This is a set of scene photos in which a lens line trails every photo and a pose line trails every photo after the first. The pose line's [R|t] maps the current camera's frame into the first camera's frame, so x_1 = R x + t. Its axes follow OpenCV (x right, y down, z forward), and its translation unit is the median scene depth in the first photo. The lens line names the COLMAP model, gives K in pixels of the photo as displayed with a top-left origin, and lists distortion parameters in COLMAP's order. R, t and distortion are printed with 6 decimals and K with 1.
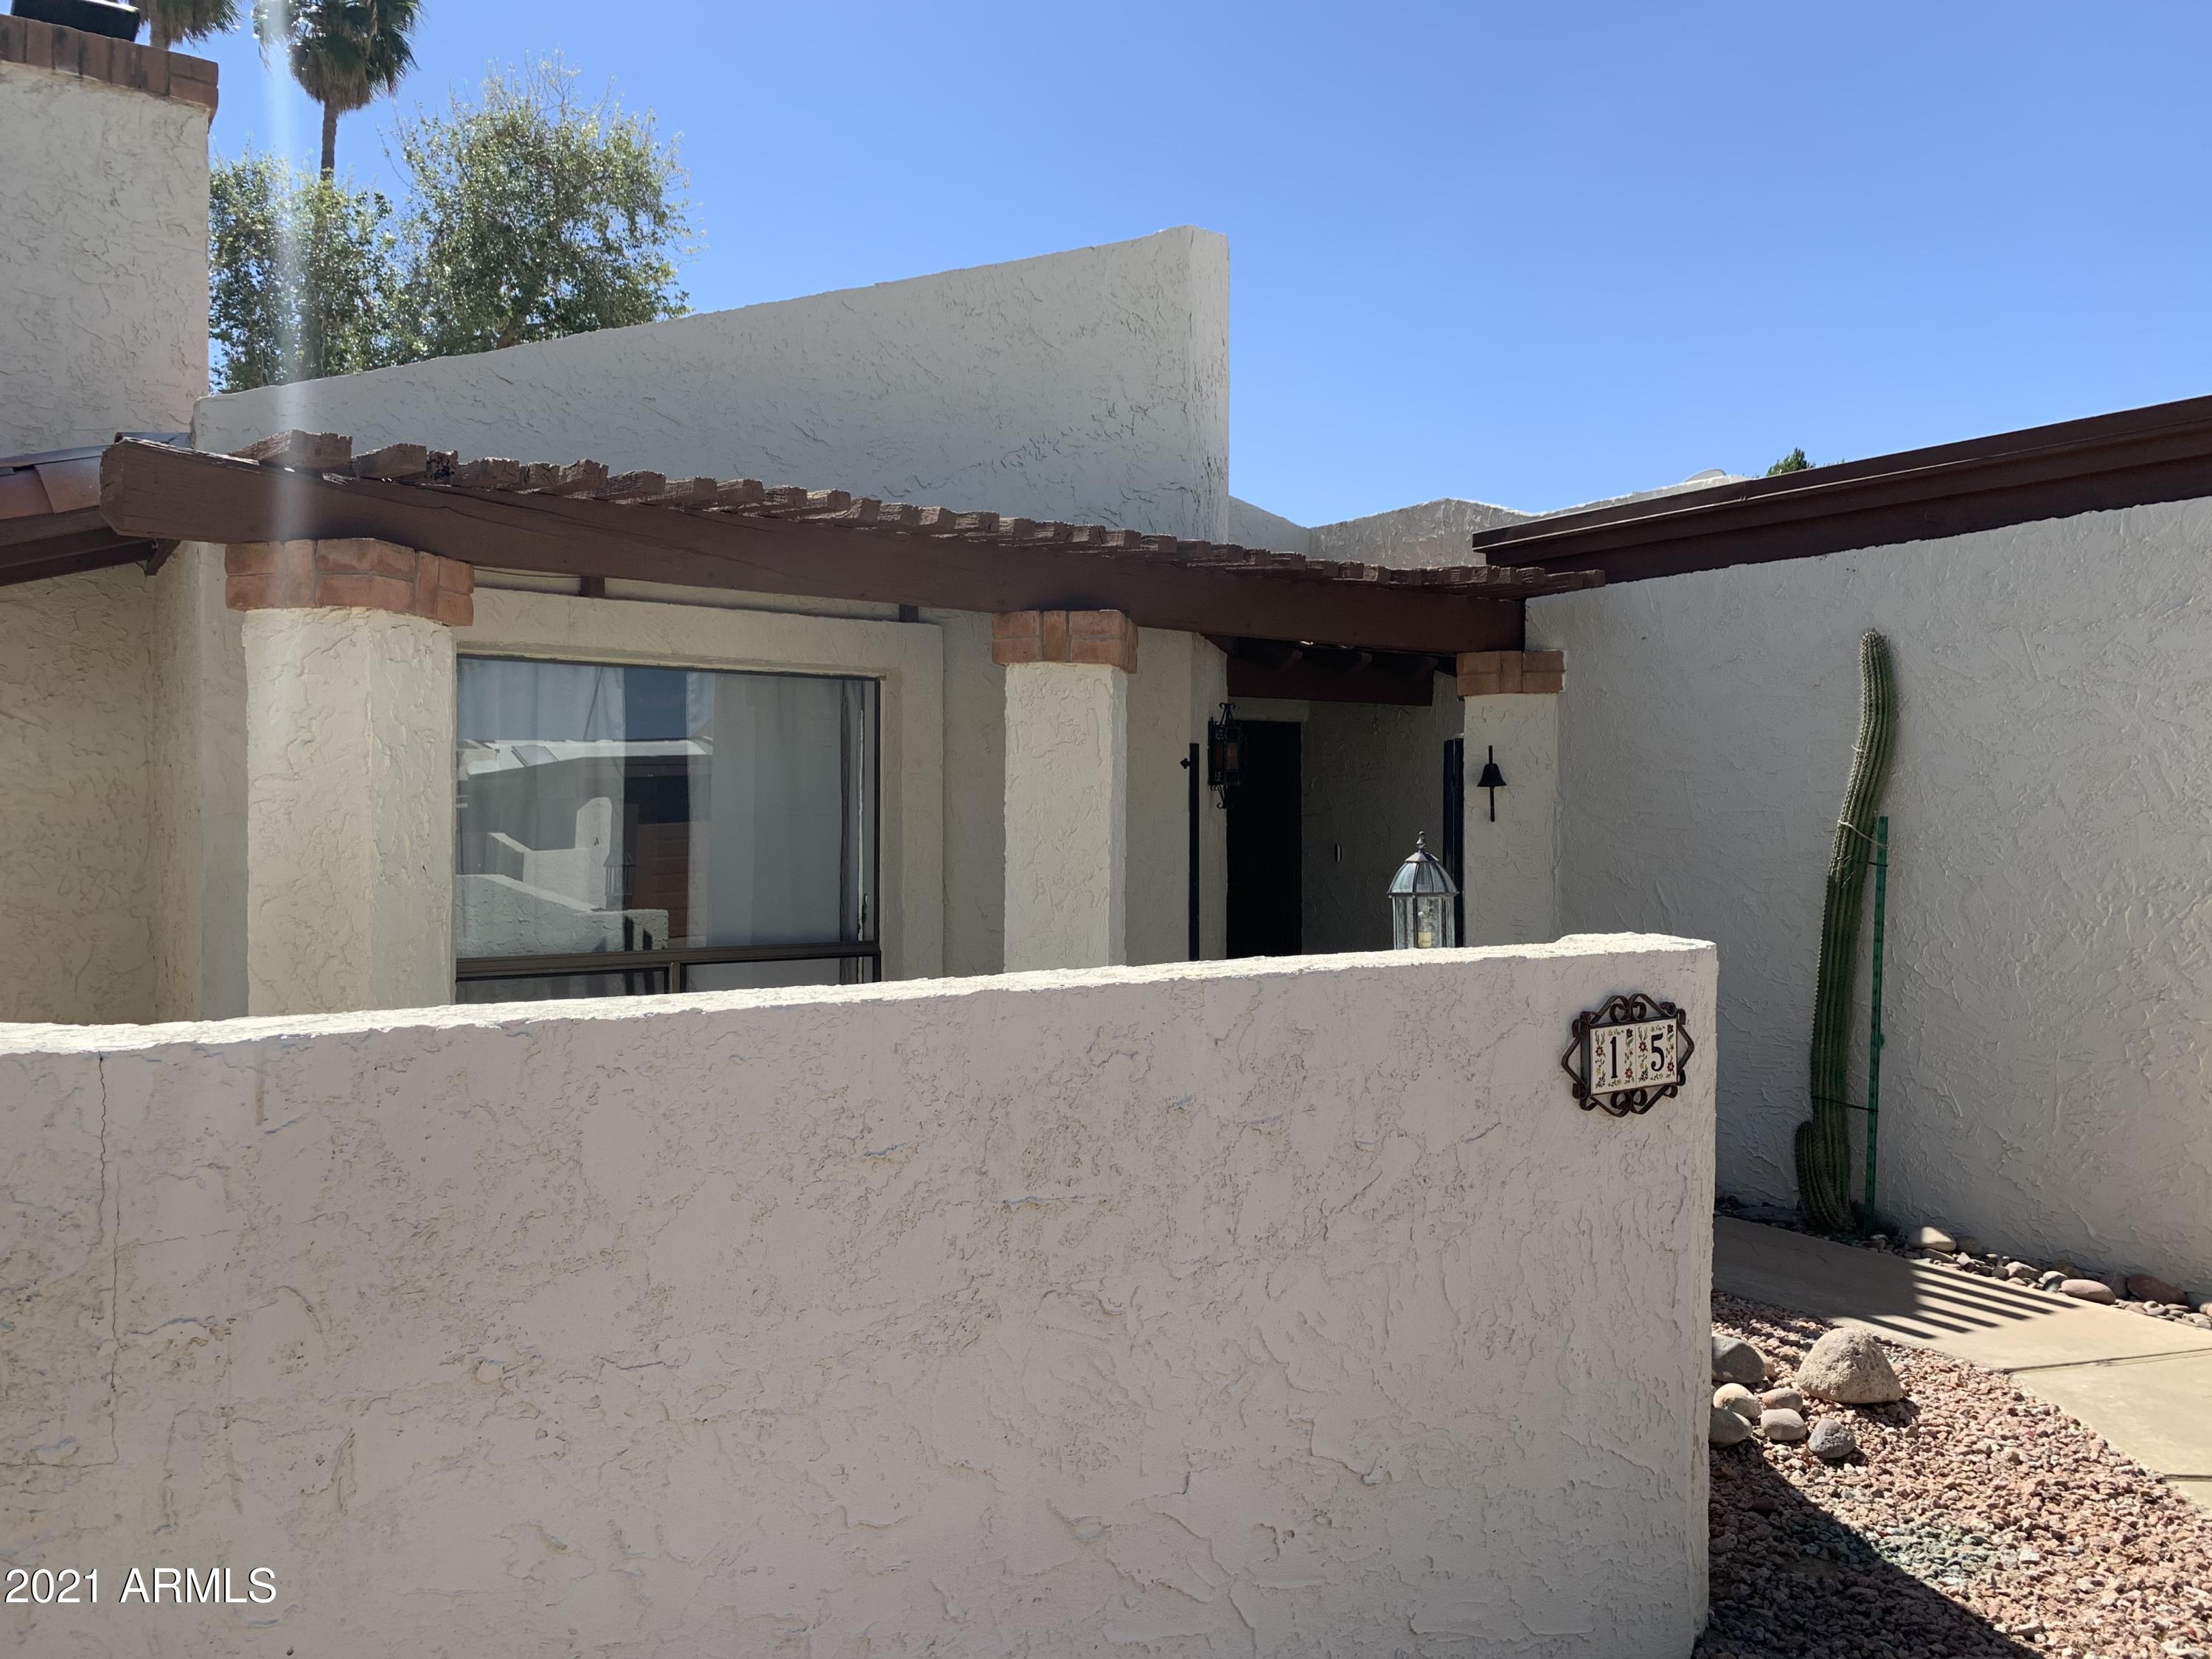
lens RADIAL K [[1728.0, 0, 1071.9], [0, 1728.0, 823.6], [0, 0, 1]] dist [0.021630, 0.006036]
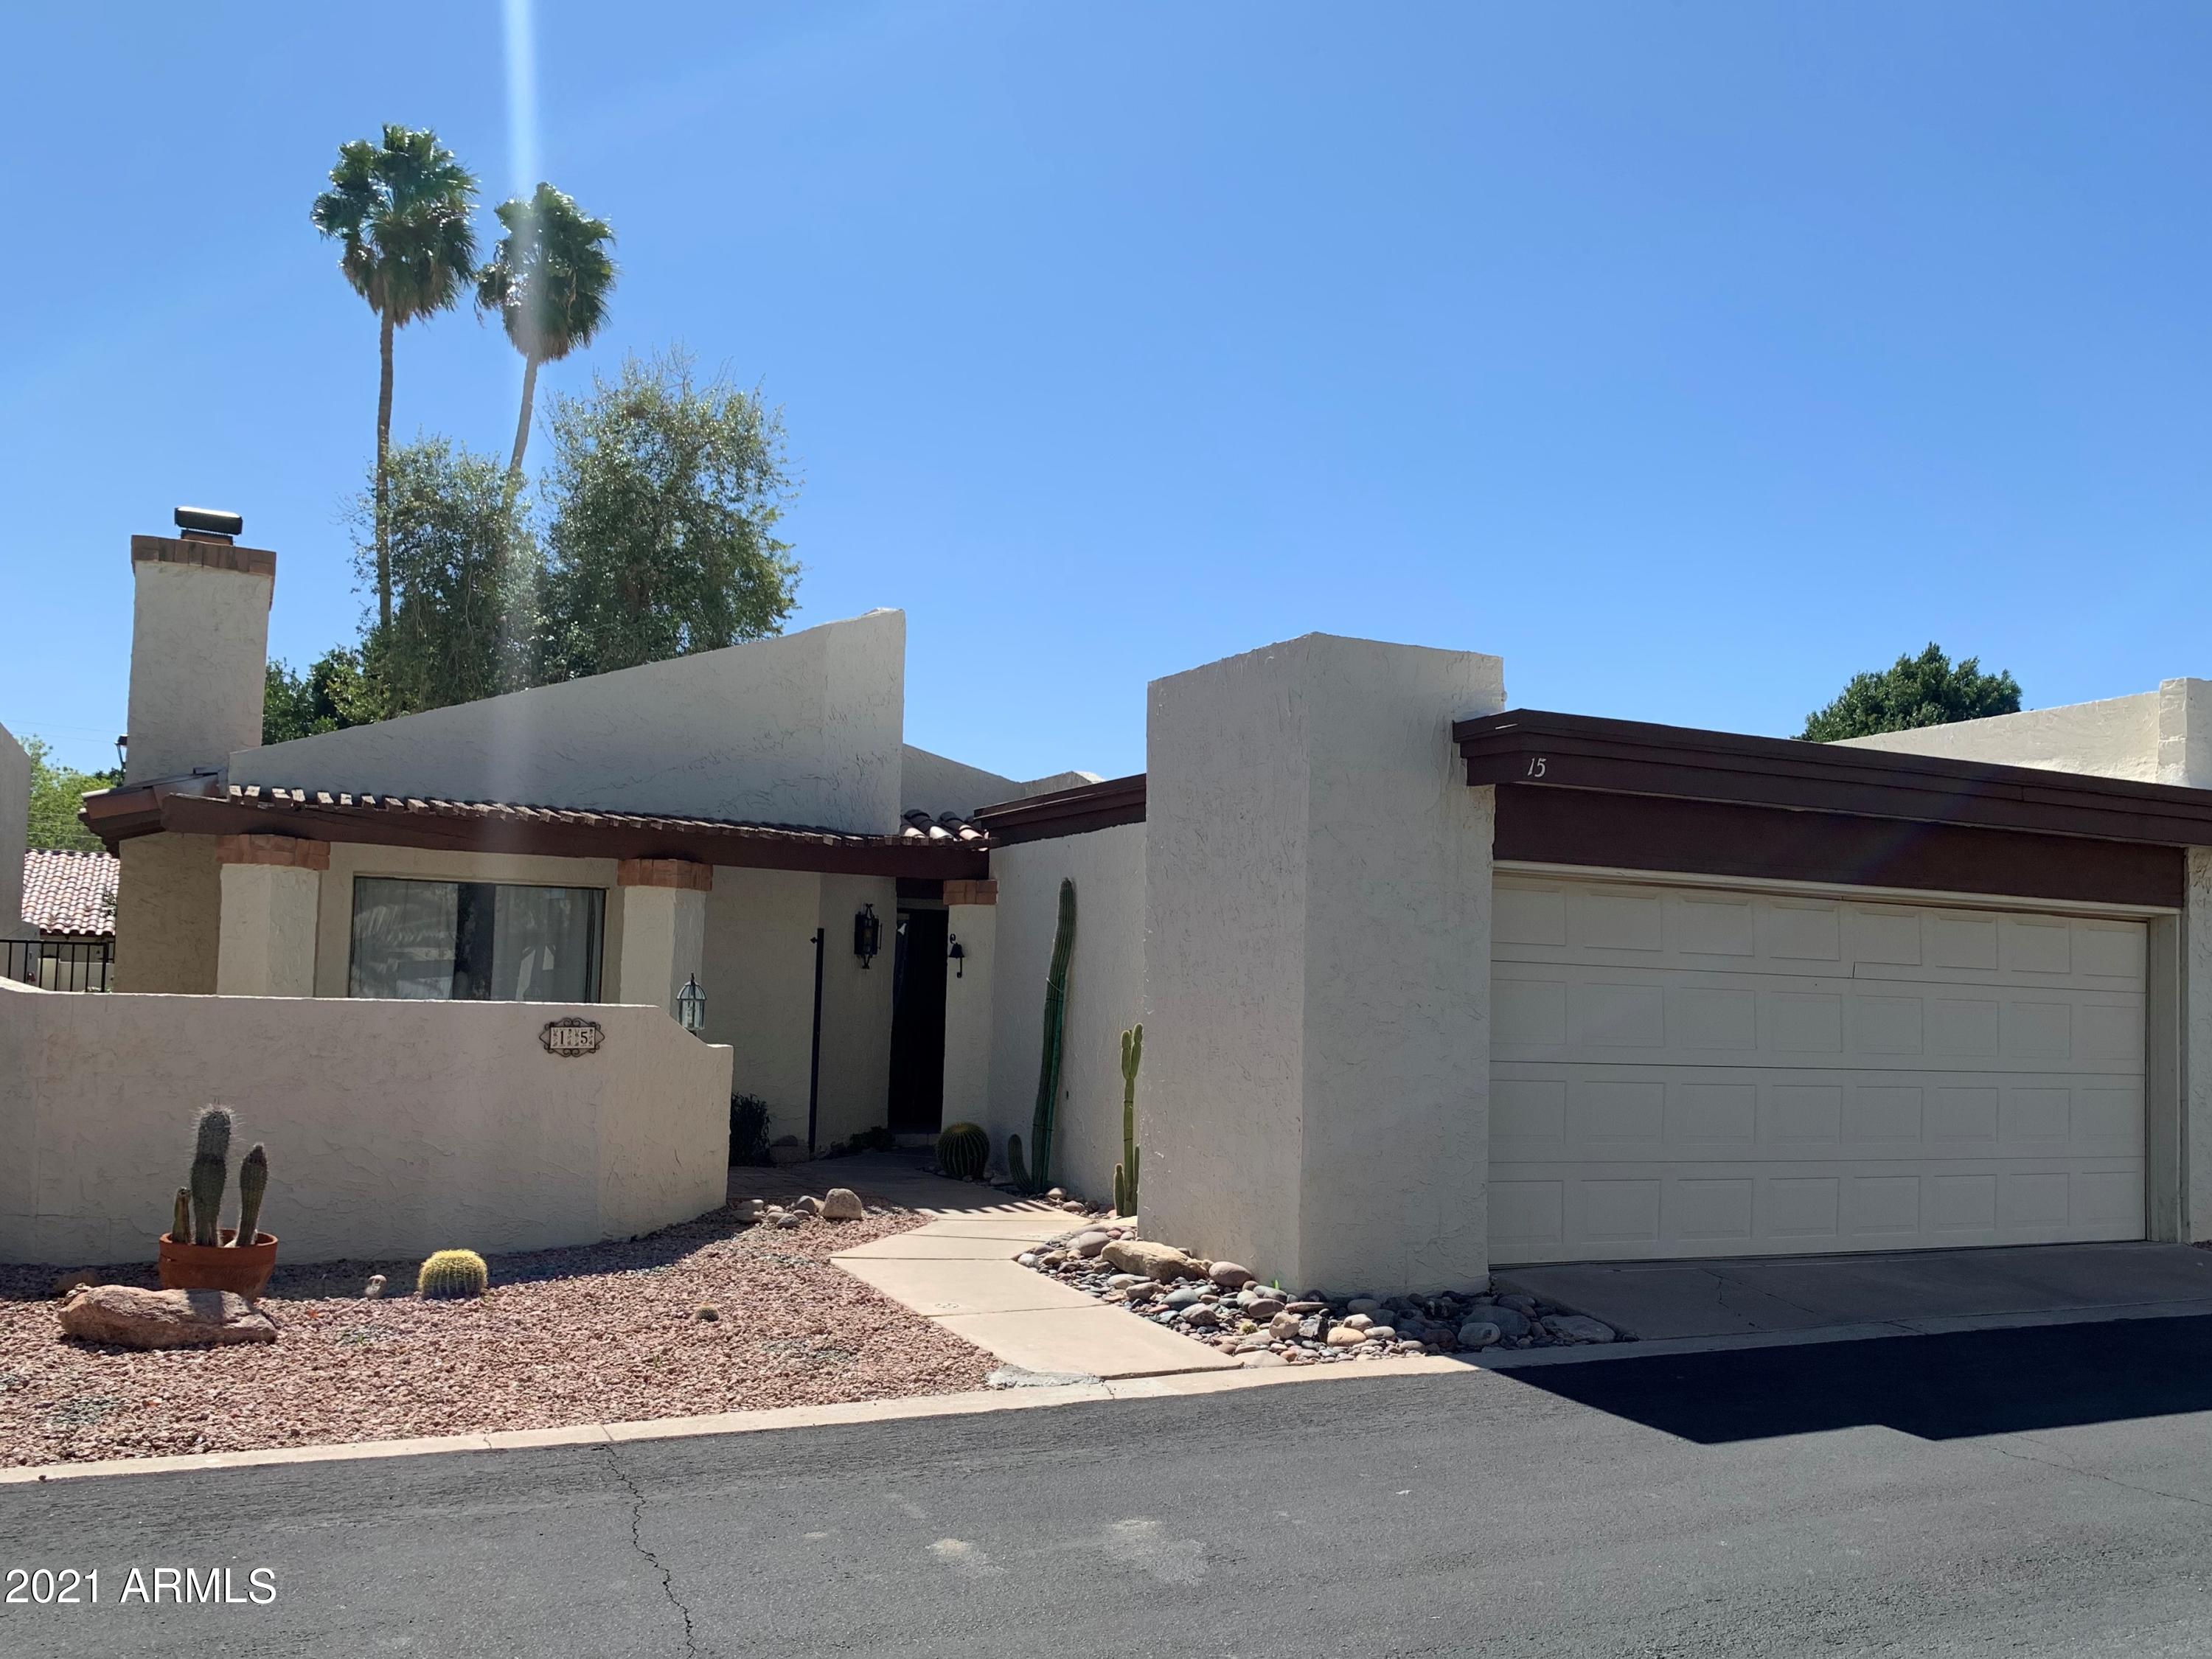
lens RADIAL K [[1728.0, 0, 1071.9], [0, 1728.0, 823.6], [0, 0, 1]] dist [0.021630, 0.006036]
pose [[0.994102, 0.016611, -0.107170, 0.671407], [-0.027061, 0.994935, -0.096805, 0.012310], [0.105019, 0.099135, 0.989517, -0.879453]]
